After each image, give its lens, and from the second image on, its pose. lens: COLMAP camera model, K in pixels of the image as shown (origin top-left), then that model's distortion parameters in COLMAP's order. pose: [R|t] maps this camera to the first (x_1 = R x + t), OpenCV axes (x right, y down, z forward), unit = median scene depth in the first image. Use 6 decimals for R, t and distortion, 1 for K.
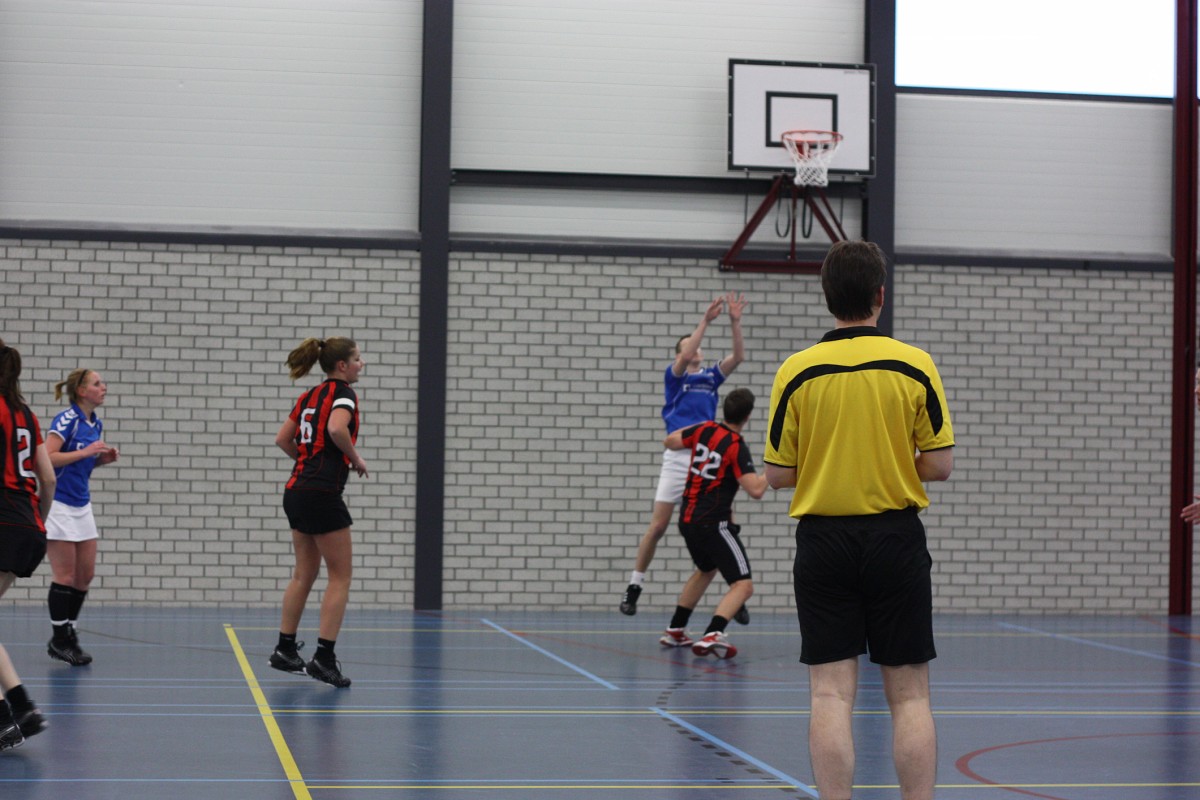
lens RADIAL K [[2814.8, 0, 600.0], [0, 2814.8, 400.0], [0, 0, 1]] dist [-0.073816, -0.185244]
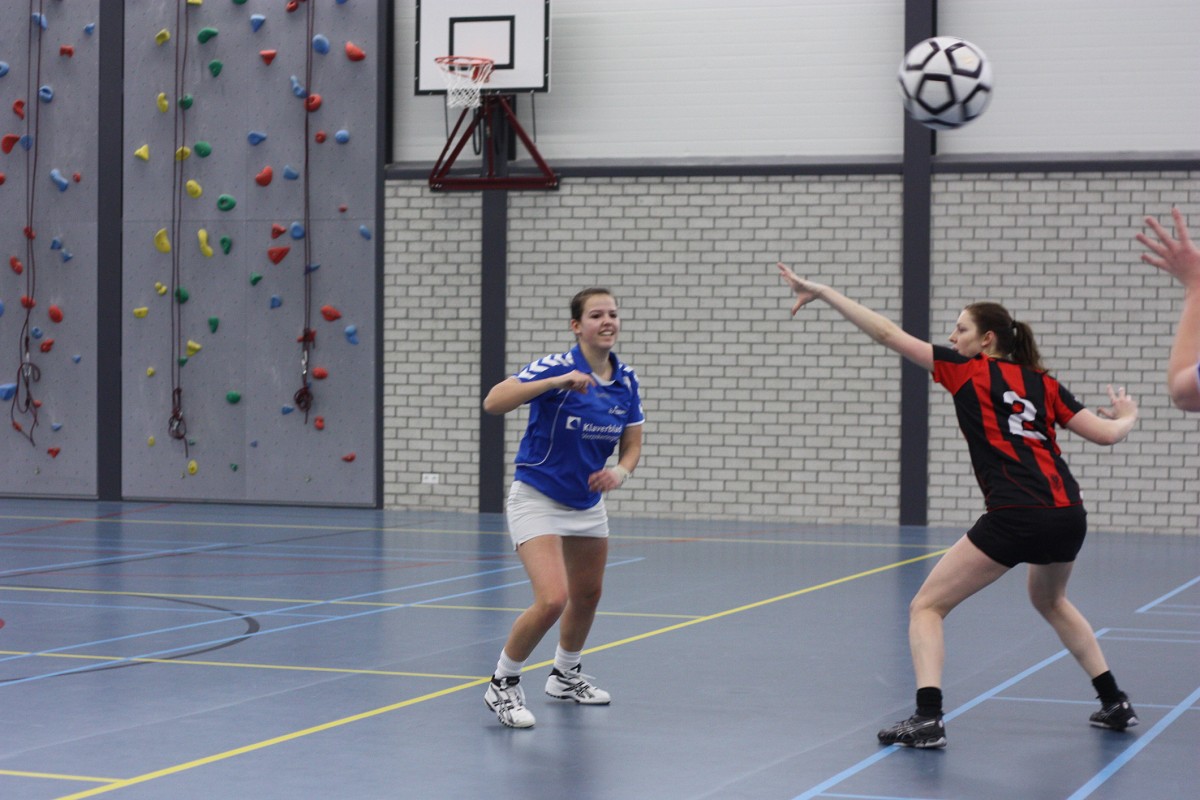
lens RADIAL K [[2809.6, 0, 586.3], [0, 2809.6, 401.8], [0, 0, 1]] dist [-0.071081, -0.174605]
pose [[0.879465, -0.001351, -0.475962, 0.597015], [0.012970, 0.999693, 0.021128, 0.012321], [0.475787, -0.024754, 0.879212, 0.096347]]
